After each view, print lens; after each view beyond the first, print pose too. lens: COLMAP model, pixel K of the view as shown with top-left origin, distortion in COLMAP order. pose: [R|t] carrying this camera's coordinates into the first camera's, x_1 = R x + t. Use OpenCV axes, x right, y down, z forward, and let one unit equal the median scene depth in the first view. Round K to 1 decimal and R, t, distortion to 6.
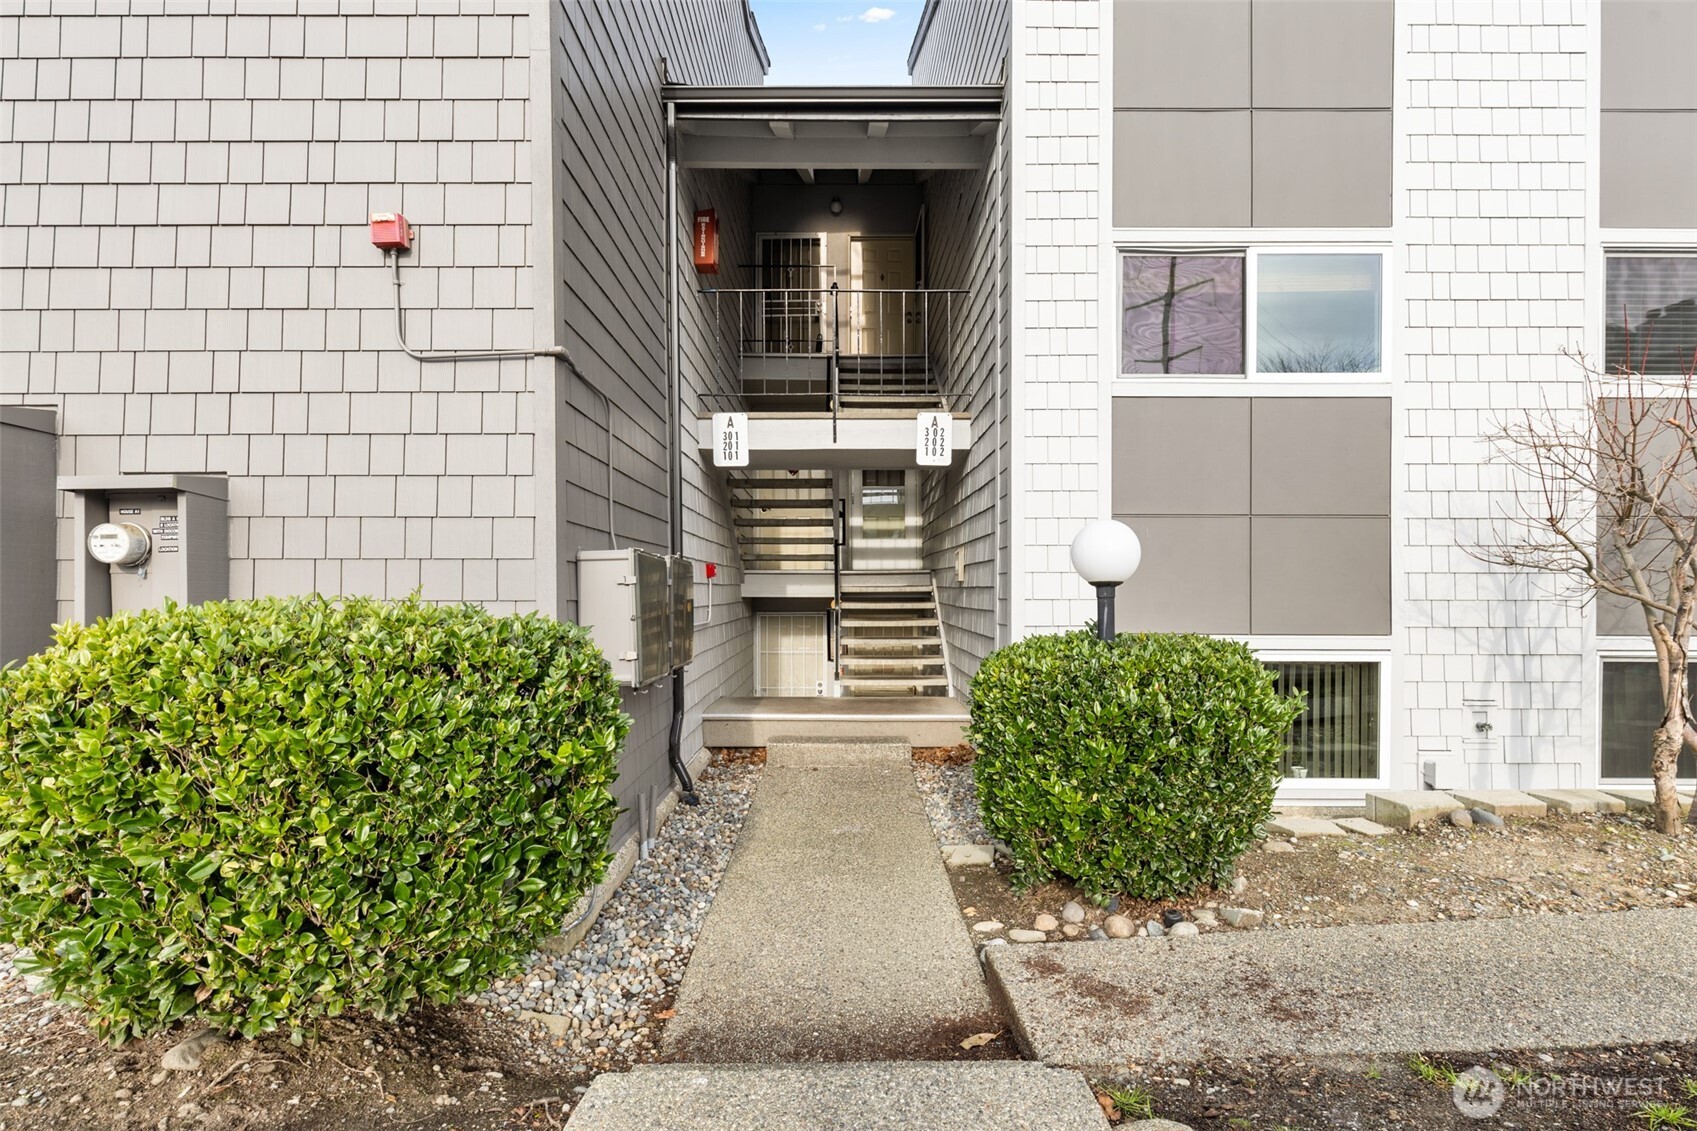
lens RADIAL K [[789.0, 0, 842.1], [0, 789.0, 597.0], [0, 0, 1]] dist [-0.002186, -0.000651]
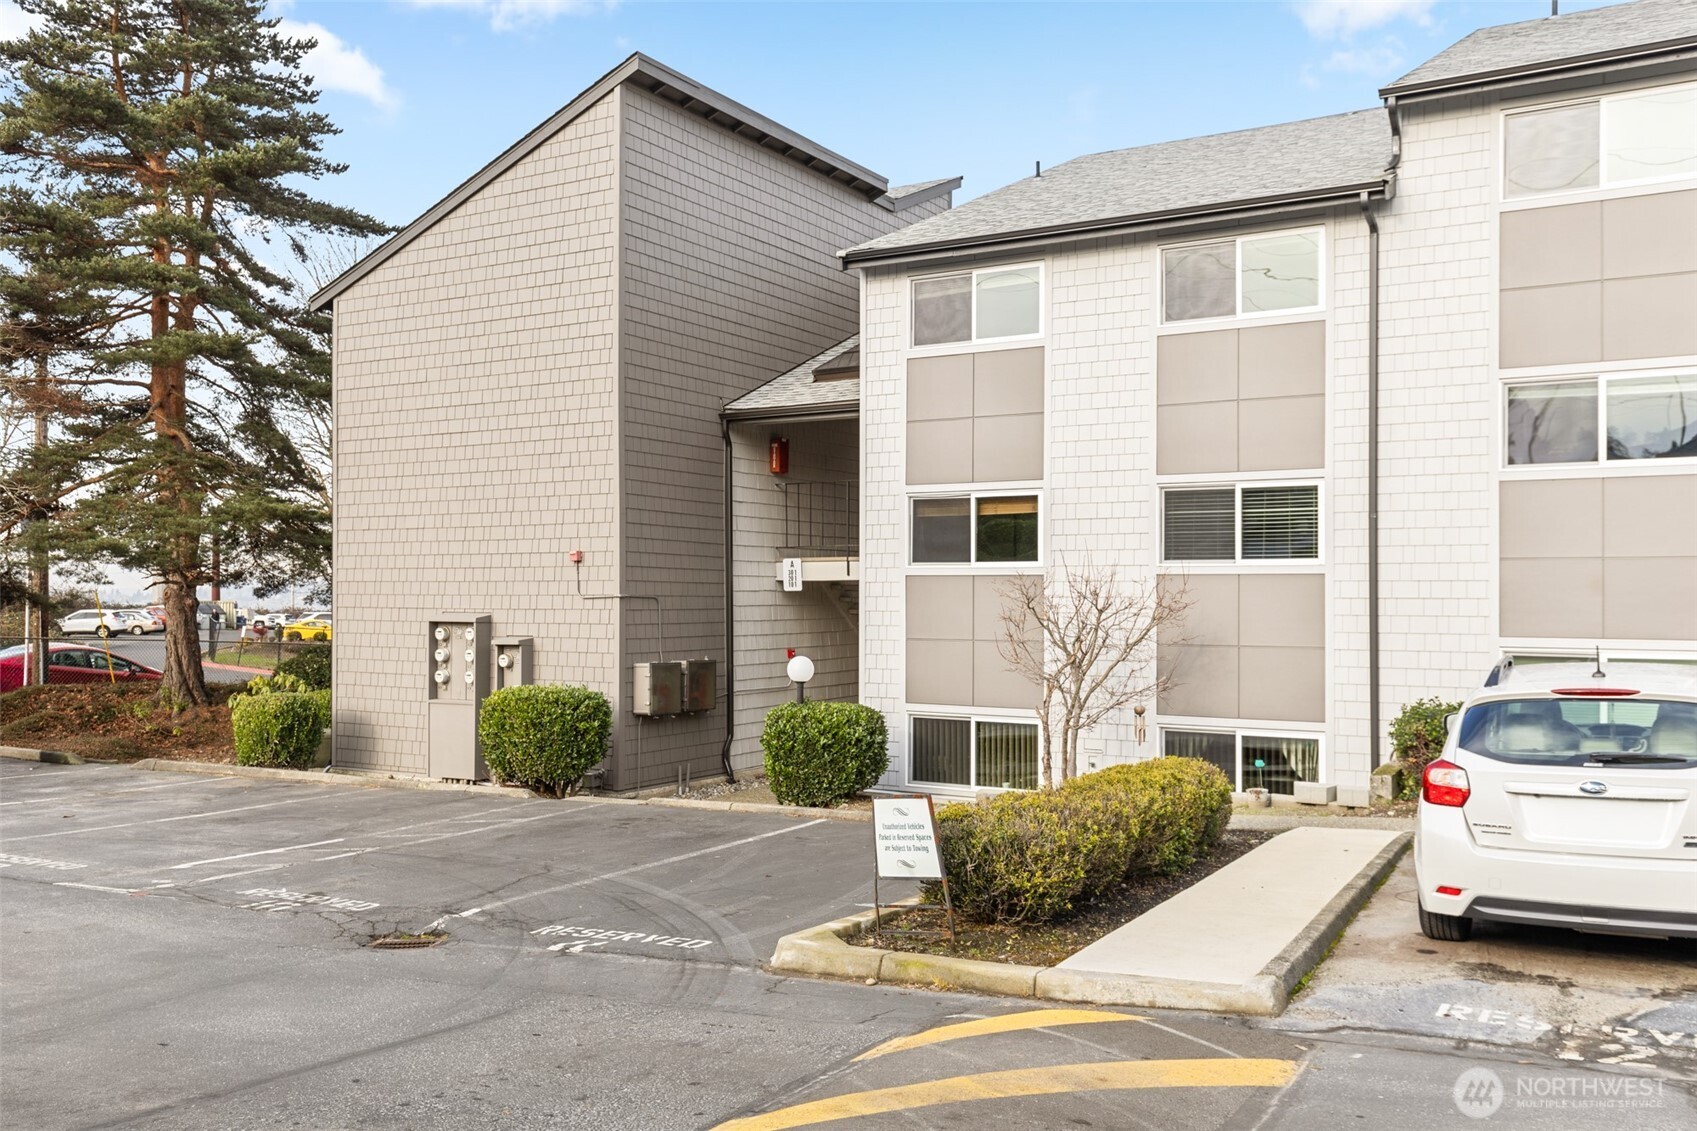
lens RADIAL K [[1452.6, 0, 848.5], [0, 1452.6, 565.5], [0, 0, 1]] dist [-0.002057, -0.000741]
pose [[0.861347, -0.008399, -0.507947, 3.034434], [-0.005044, 0.999673, -0.025082, -0.292325], [0.507991, 0.024167, 0.861023, -3.127046]]
